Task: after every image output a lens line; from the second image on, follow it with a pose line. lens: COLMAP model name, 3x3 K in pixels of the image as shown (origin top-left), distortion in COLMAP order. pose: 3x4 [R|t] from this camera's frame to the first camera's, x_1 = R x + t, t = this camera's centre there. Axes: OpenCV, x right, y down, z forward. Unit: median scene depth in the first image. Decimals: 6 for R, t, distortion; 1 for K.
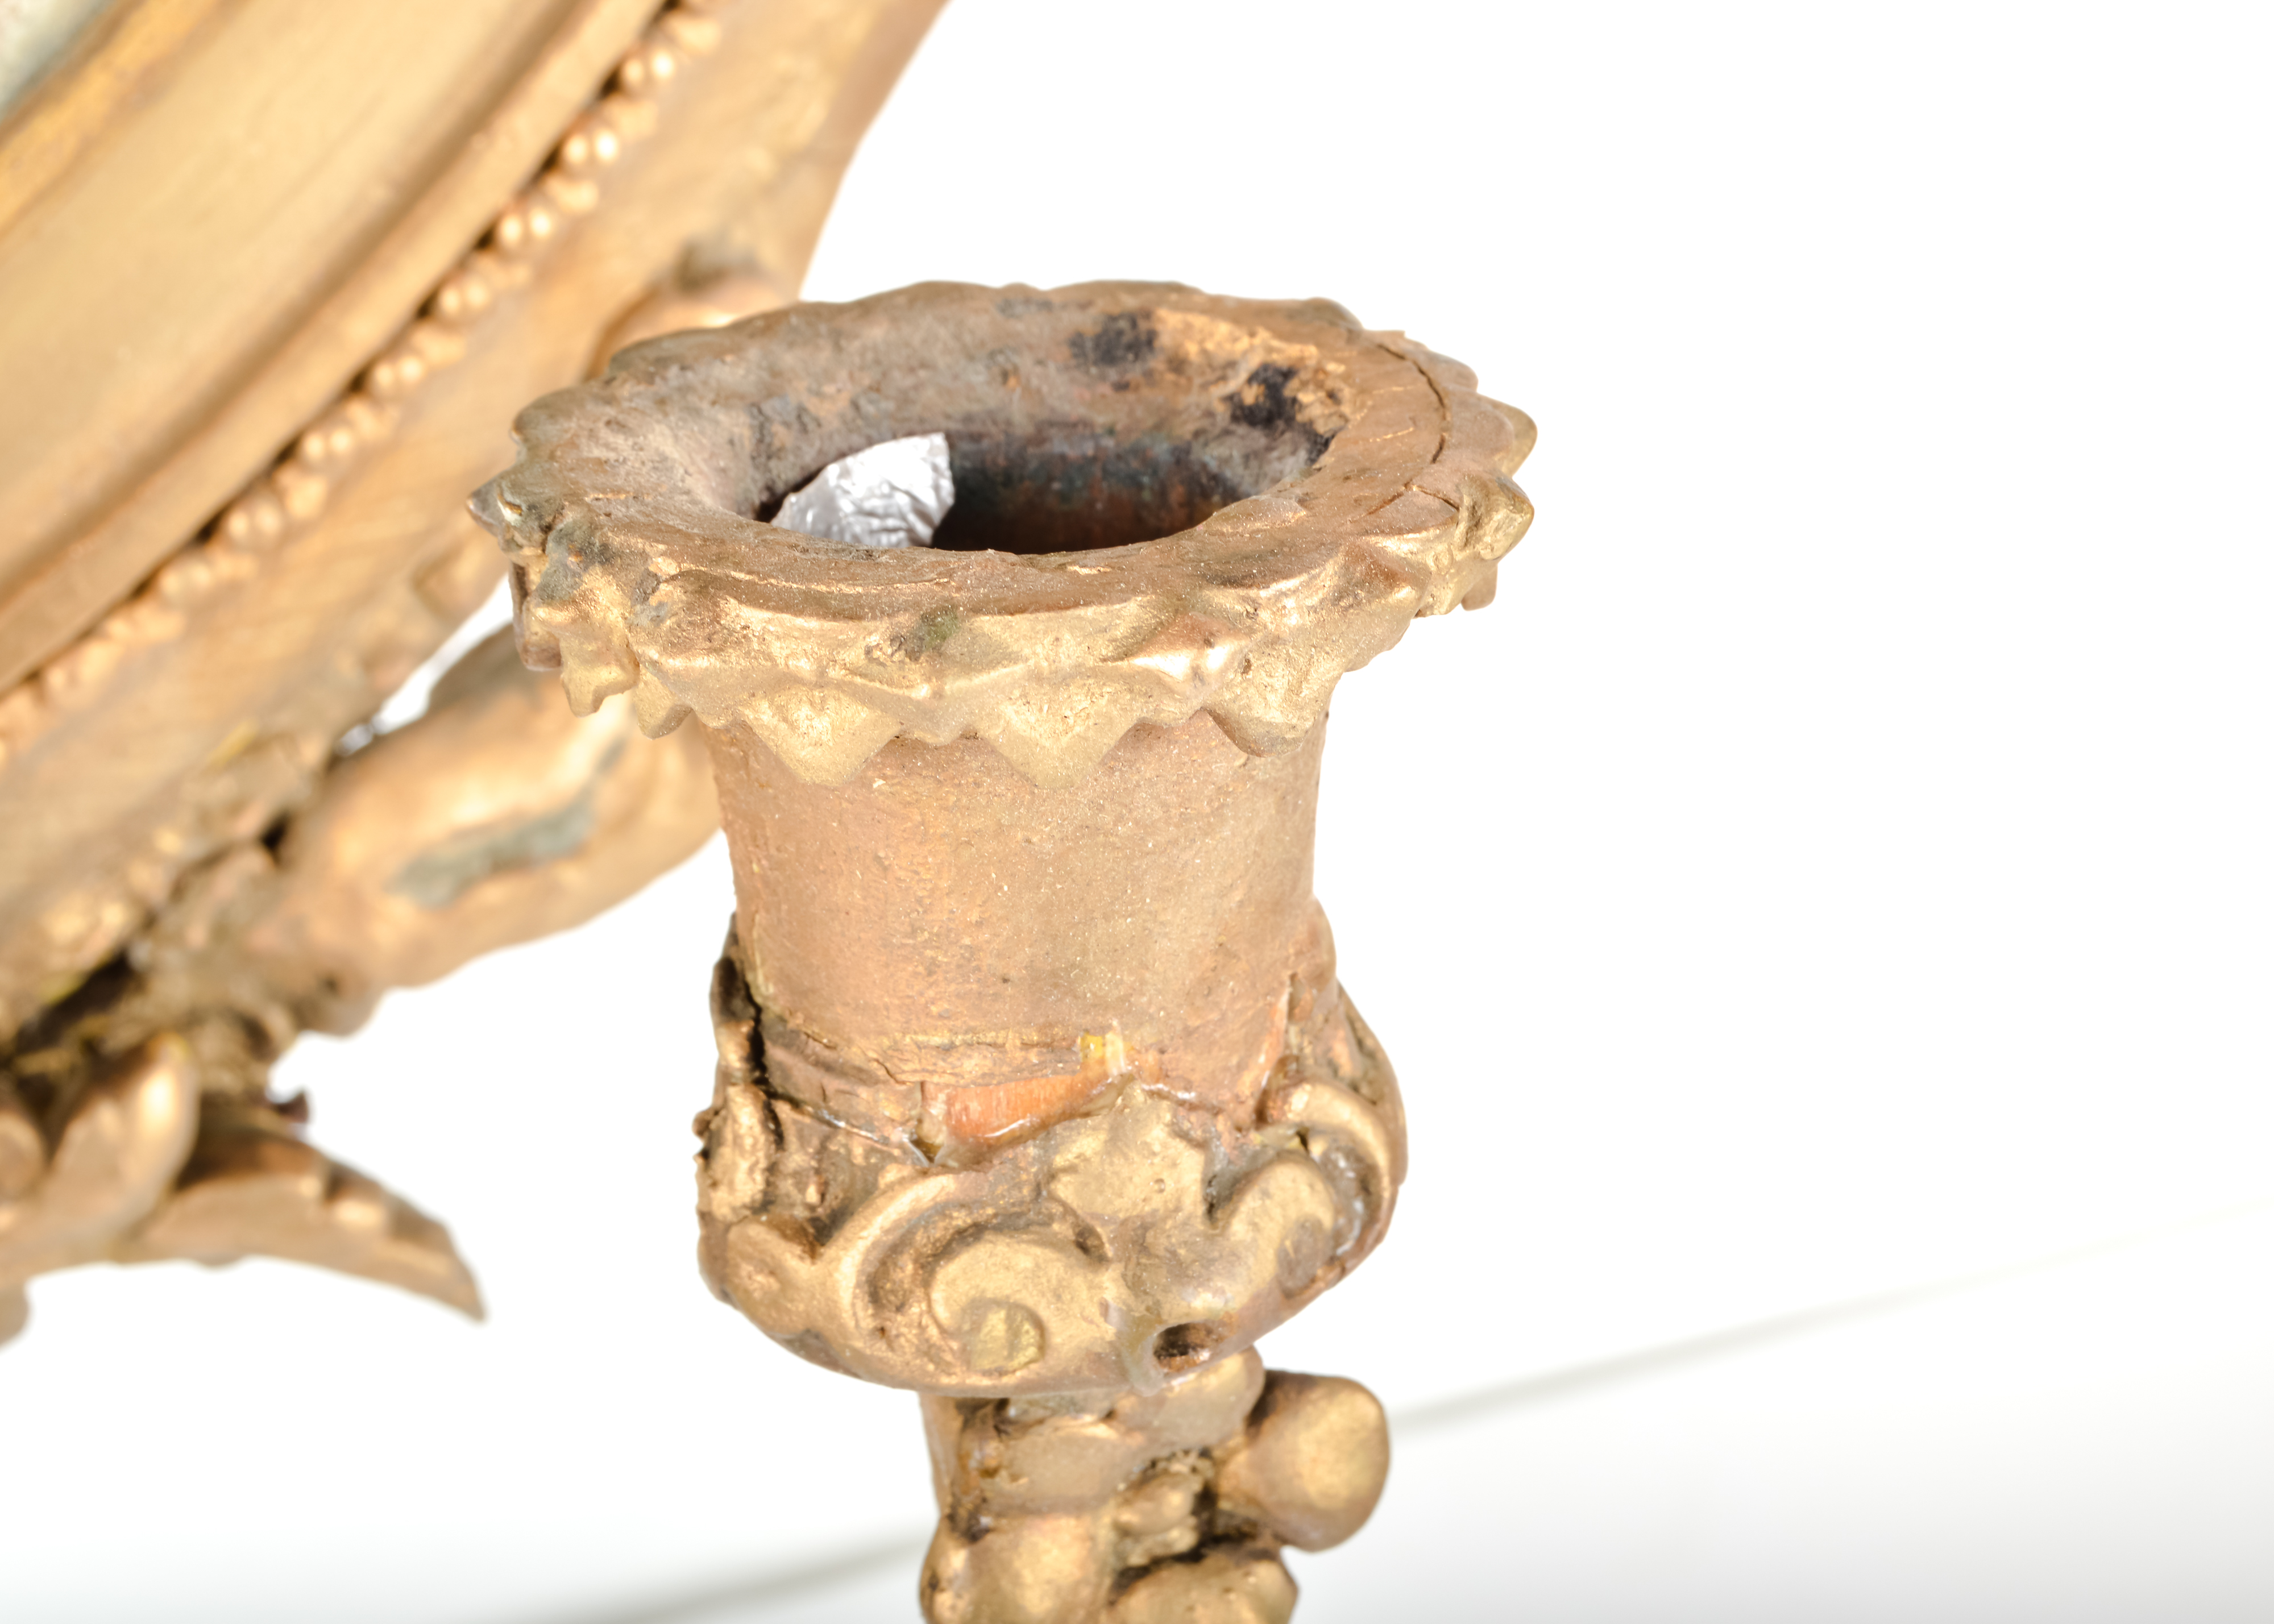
lens RADIAL K [[5502.8, 0, 1137.4], [0, 5502.8, 811.8], [0, 0, 1]] dist [-0.010025, 0.000000]
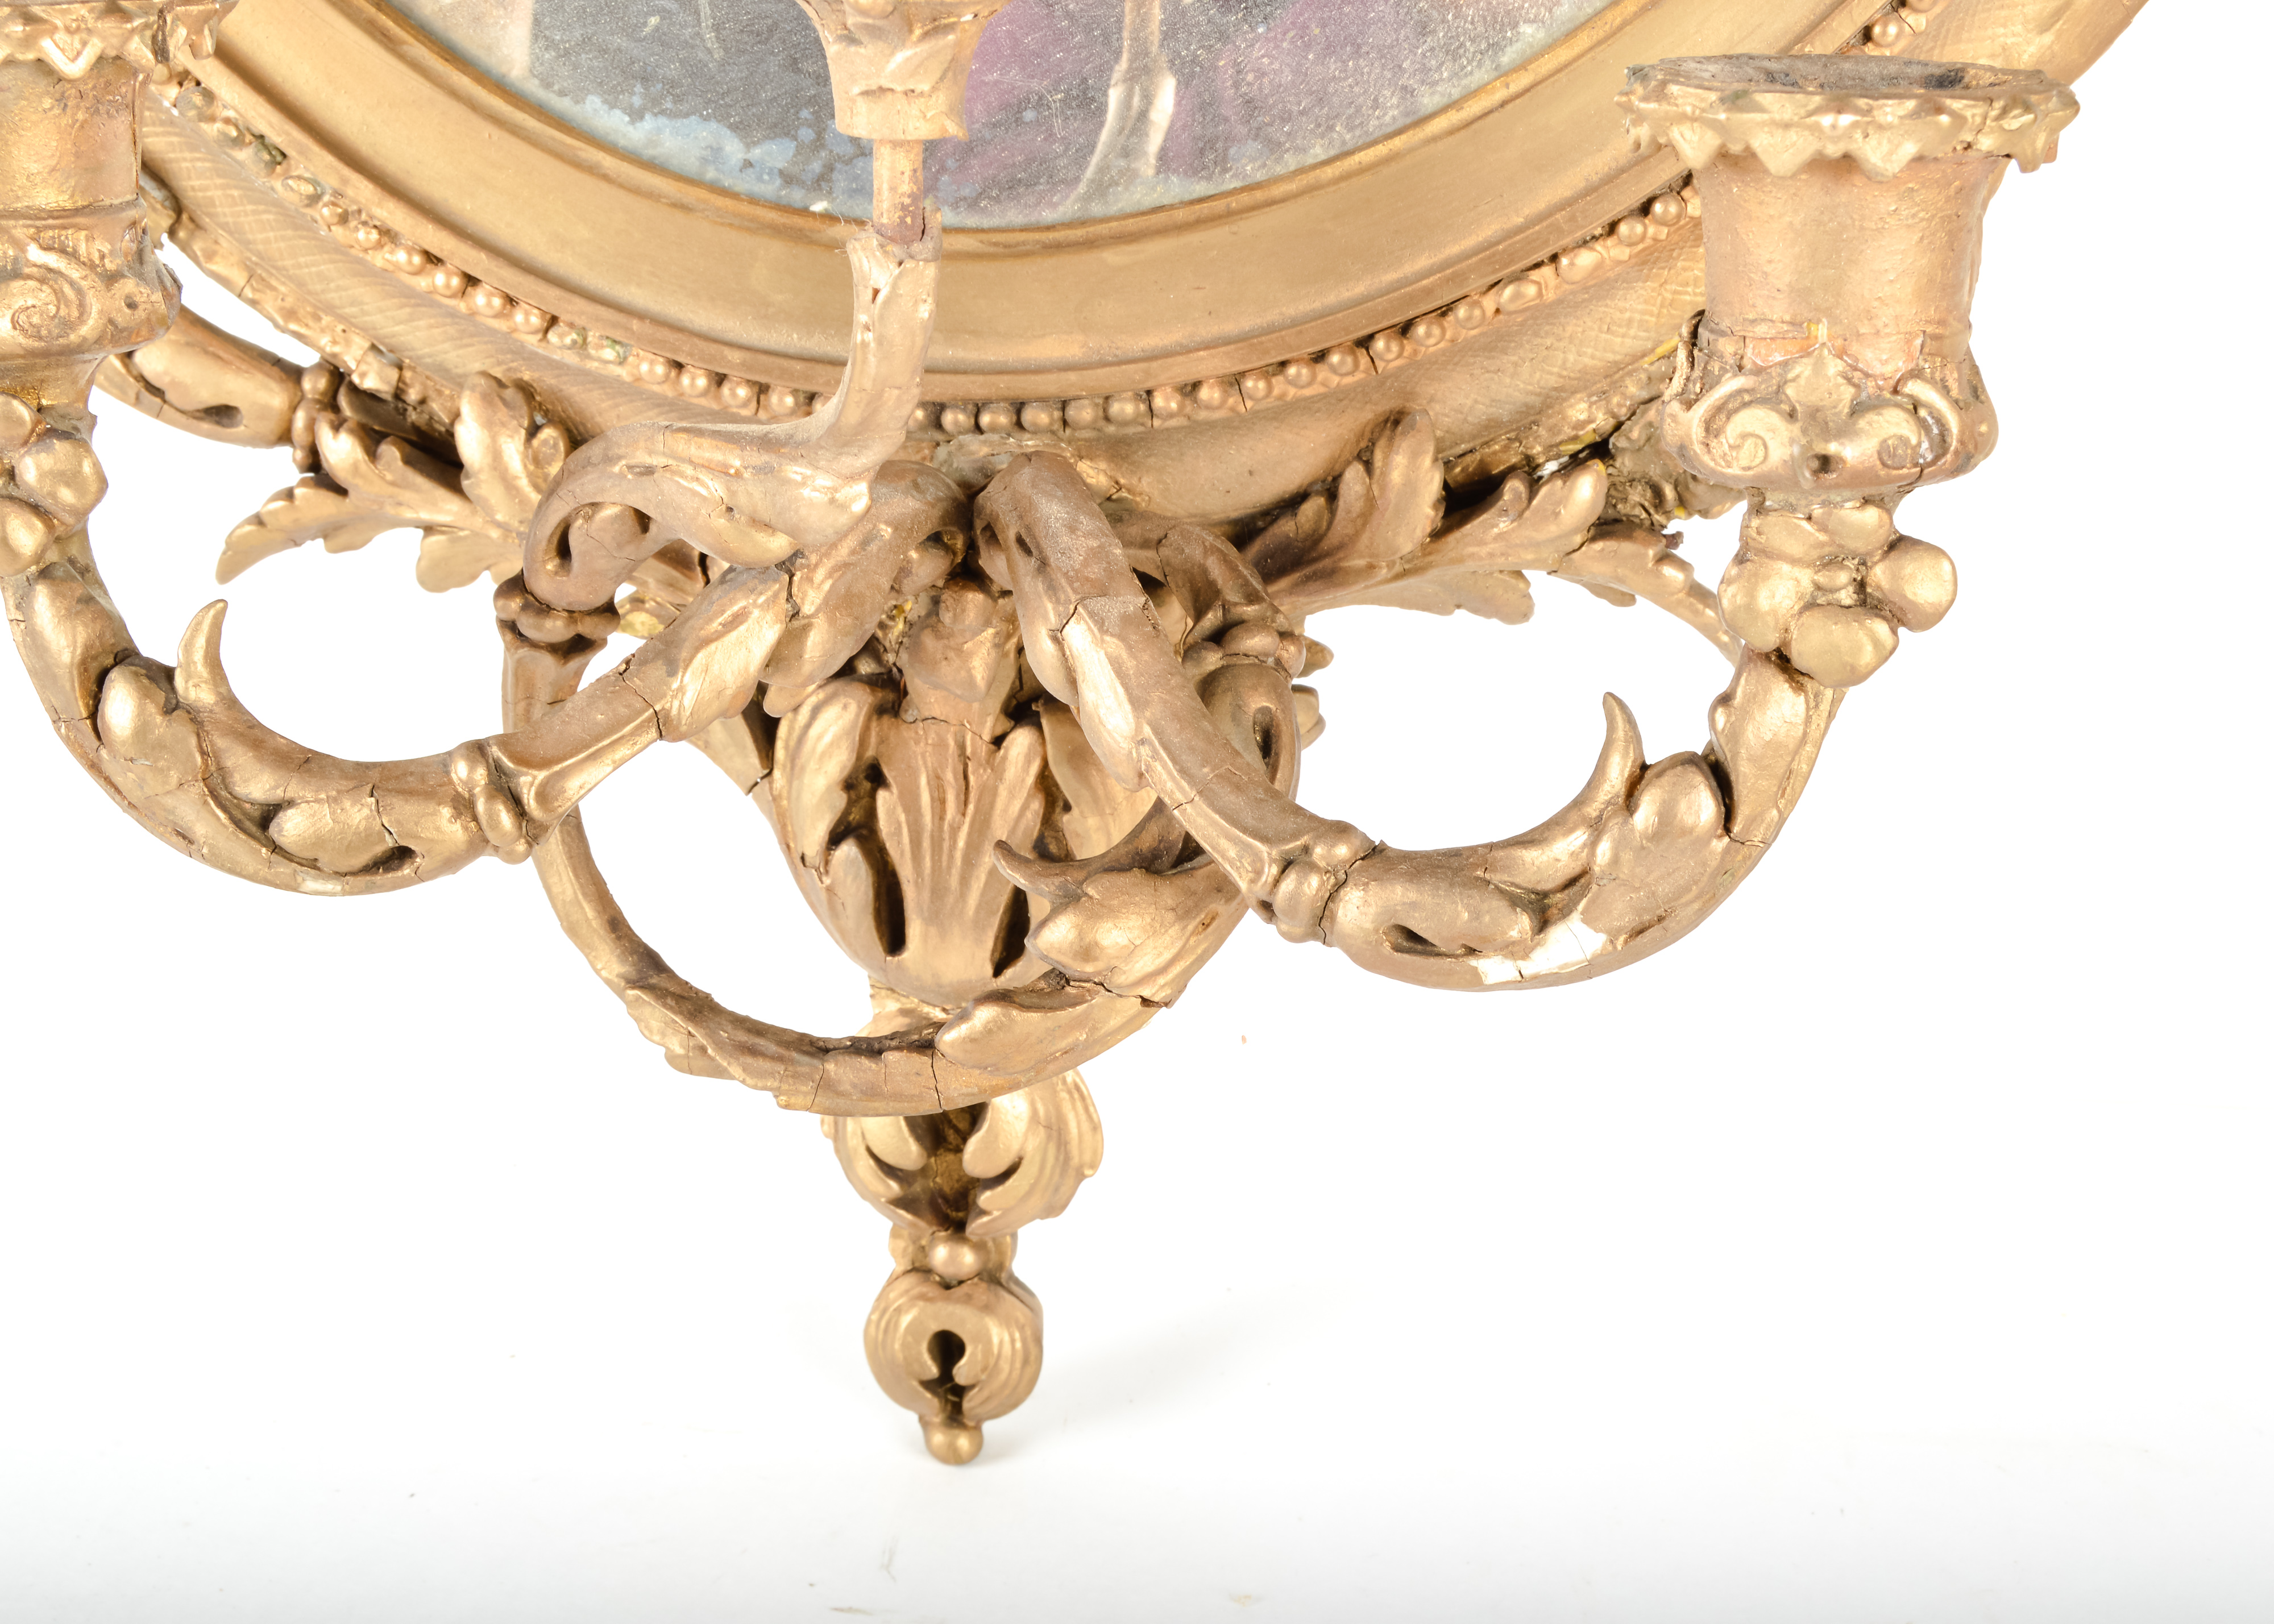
lens RADIAL K [[4016.9, 0, 1129.2], [0, 4016.9, 809.3], [0, 0, 1]] dist [-0.041695, 0.000000]
pose [[0.843000, 0.187715, -0.504098, 0.614877], [-0.252880, 0.965419, -0.063389, 0.402881], [0.474767, 0.180913, 0.861317, -0.525235]]
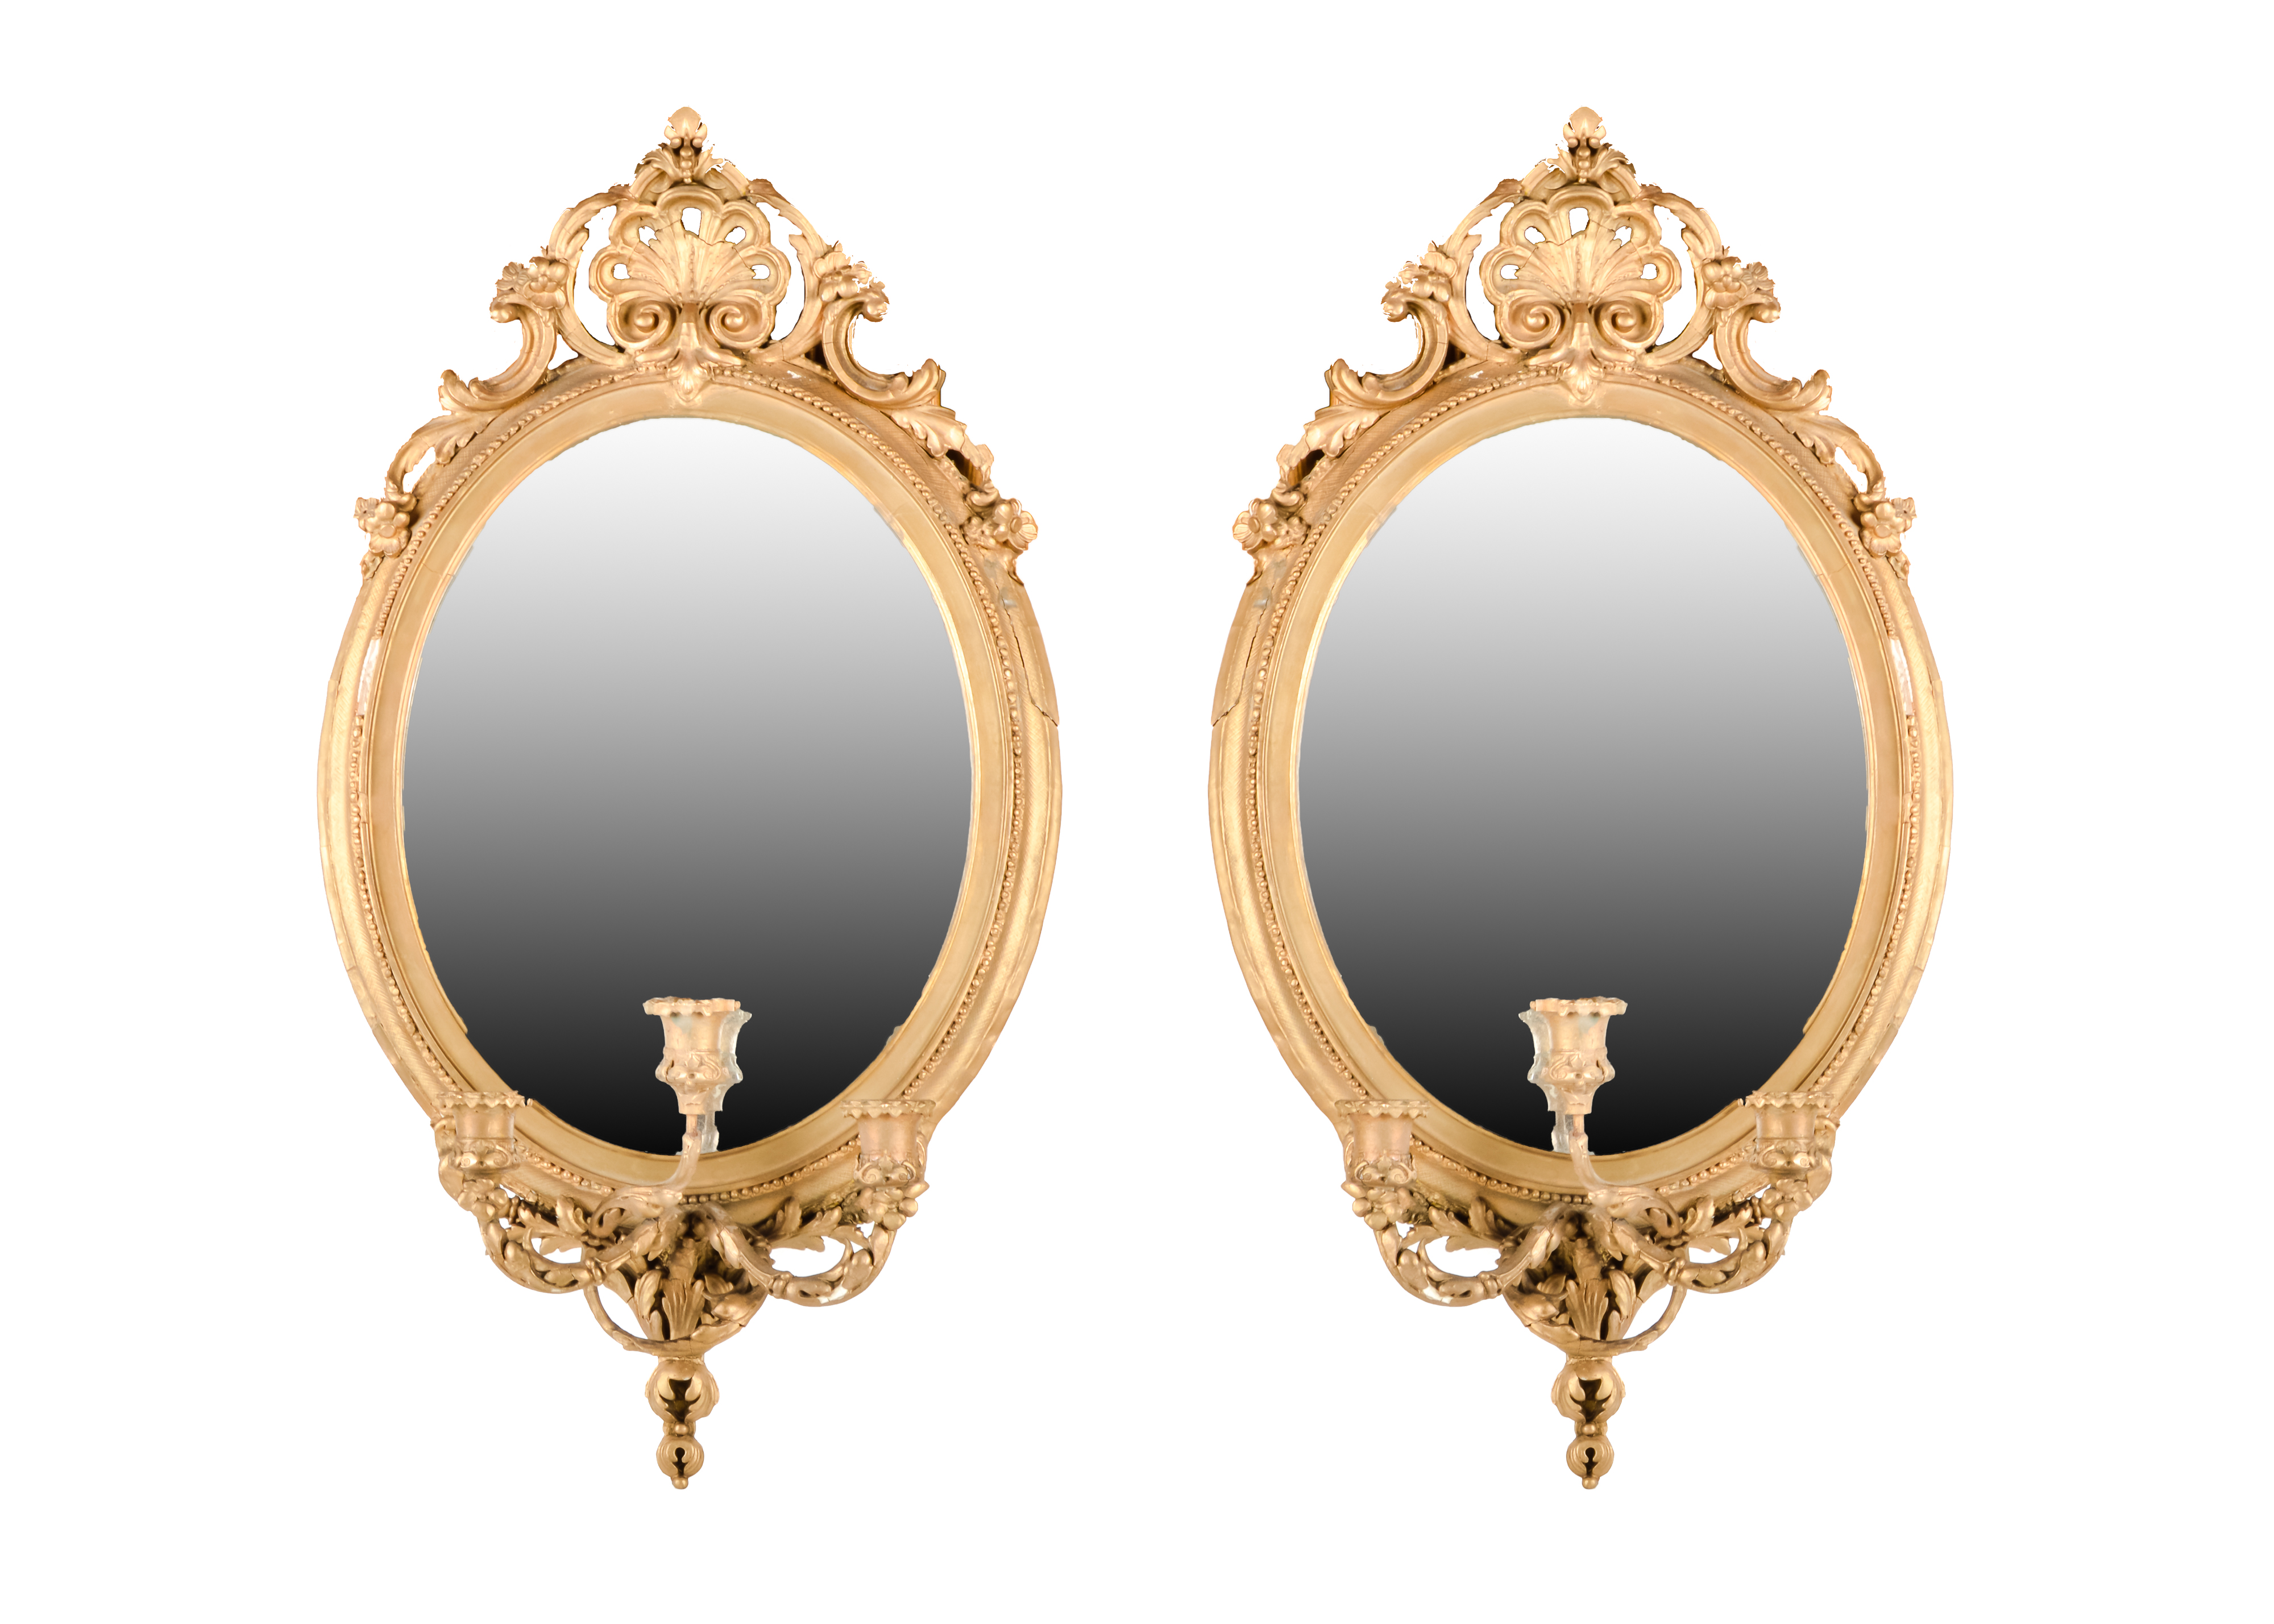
lens RADIAL K [[2729.4, 0, 1135.1], [0, 2729.4, 812.6], [0, 0, 1]] dist [-0.182783, 0.000000]
pose [[0.945723, -0.007927, -0.324877, 2.156968], [-0.149190, 0.877539, -0.455706, 1.783146], [0.288704, 0.479440, 0.828726, -3.541878]]
